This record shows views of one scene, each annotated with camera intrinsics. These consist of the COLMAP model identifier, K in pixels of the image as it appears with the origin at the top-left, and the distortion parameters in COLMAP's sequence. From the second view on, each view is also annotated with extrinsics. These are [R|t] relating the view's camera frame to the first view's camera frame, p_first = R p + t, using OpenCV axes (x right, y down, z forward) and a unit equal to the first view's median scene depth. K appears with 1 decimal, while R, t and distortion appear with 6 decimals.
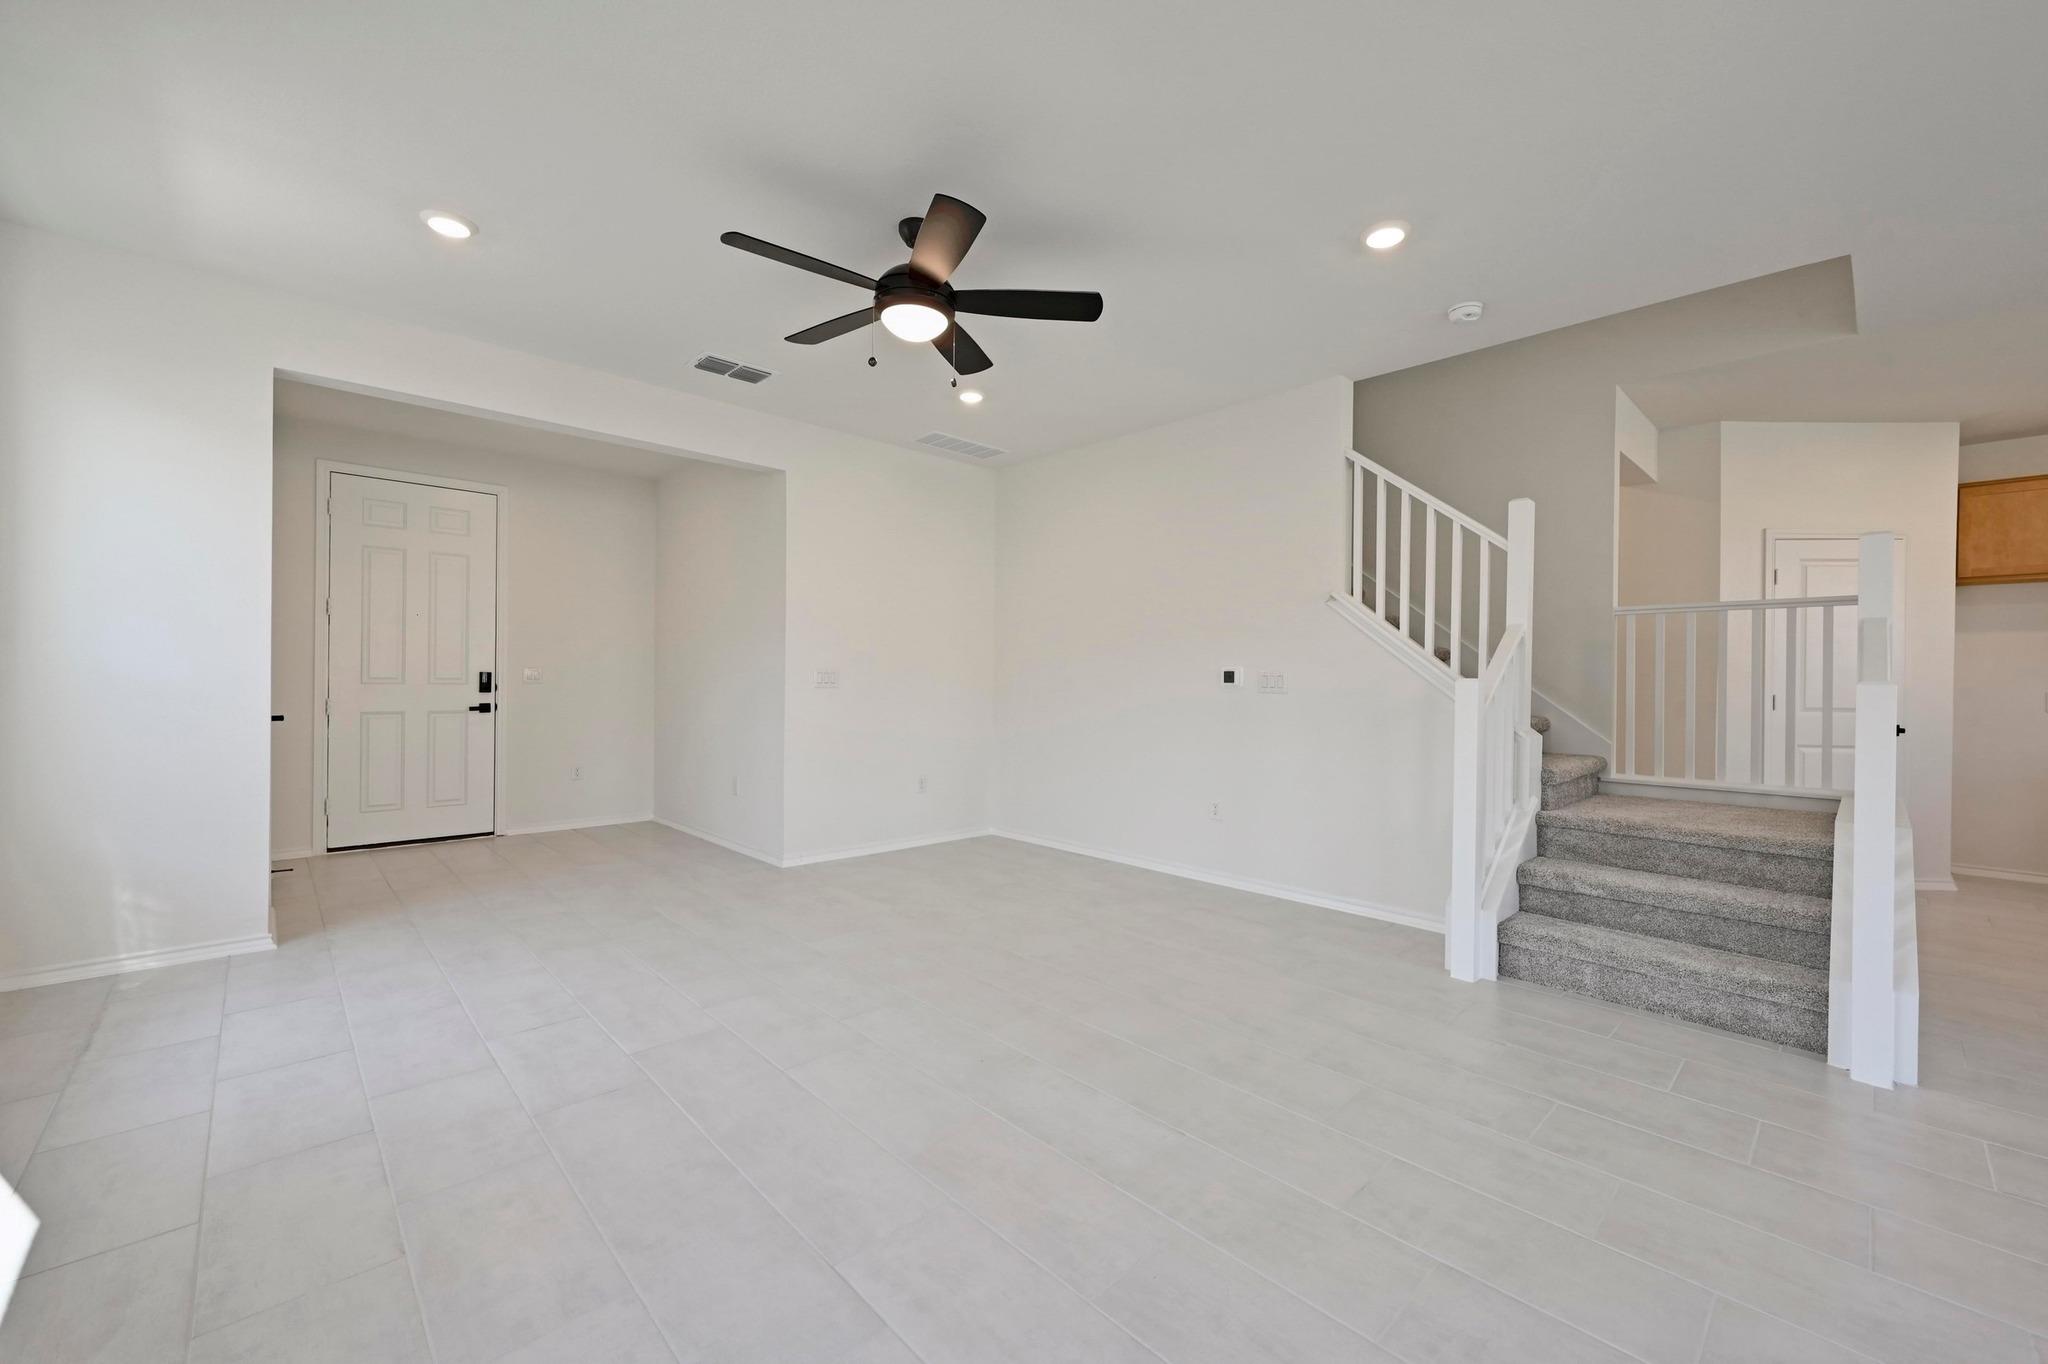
lens RADIAL K [[810.7, 0, 1023.8], [0, 810.7, 684.6], [0, 0, 1]] dist [-0.000362, -0.000139]
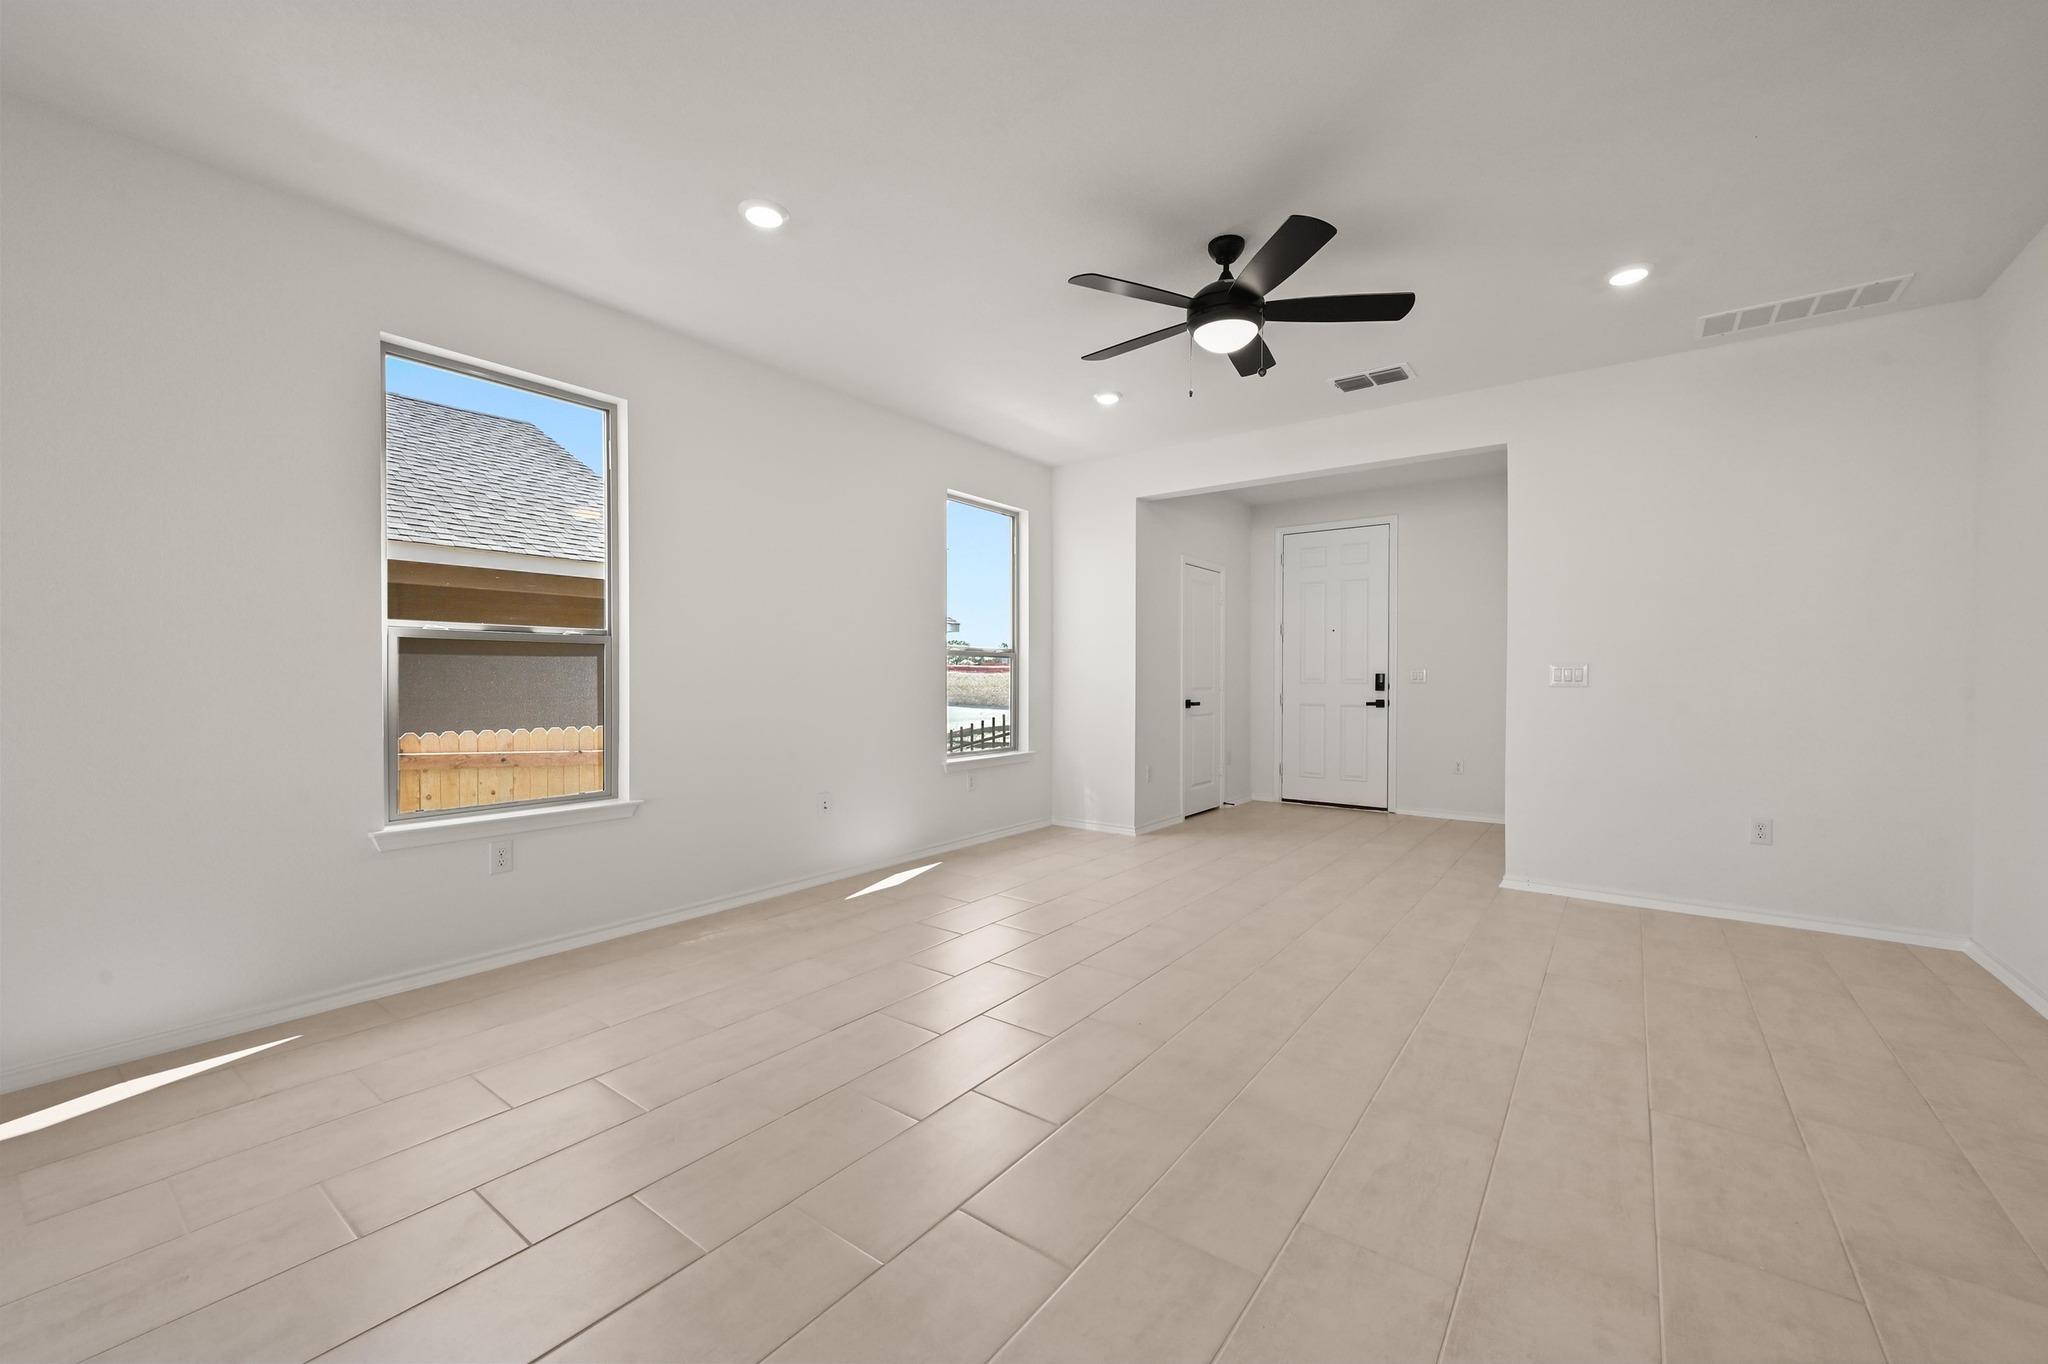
lens RADIAL K [[810.7, 0, 1023.8], [0, 810.7, 684.6], [0, 0, 1]] dist [-0.000362, -0.000139]
pose [[0.156623, -0.001216, -0.987658, 0.459518], [-0.002495, 0.999996, -0.001627, 0.003712], [0.987655, 0.002719, 0.156620, 0.304976]]
